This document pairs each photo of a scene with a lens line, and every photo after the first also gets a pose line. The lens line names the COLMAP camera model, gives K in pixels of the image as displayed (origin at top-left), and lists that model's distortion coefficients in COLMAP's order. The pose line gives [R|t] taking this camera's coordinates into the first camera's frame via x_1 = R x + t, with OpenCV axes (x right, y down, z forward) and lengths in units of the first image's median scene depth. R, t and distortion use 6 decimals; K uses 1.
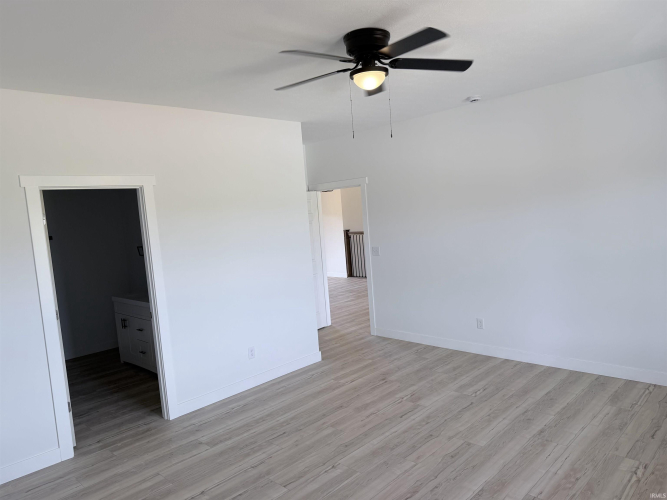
lens RADIAL K [[476.8, 0, 333.4], [0, 476.8, 250.0], [0, 0, 1]] dist [0.008729, -0.001885]
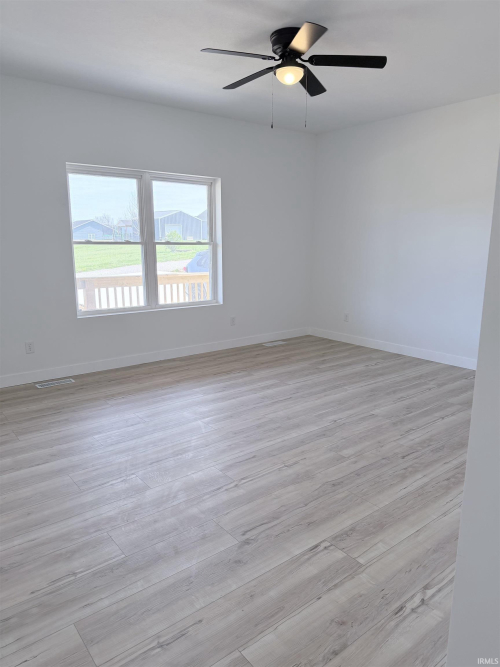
lens RADIAL K [[476.8, 0, 249.0], [0, 476.8, 333.4], [0, 0, 1]] dist [0.008729, -0.001885]
pose [[-0.990521, 0.058332, 0.124360, 0.042138], [0.089949, 0.959686, 0.266294, -0.056001], [-0.103813, 0.274956, -0.955836, 1.731968]]
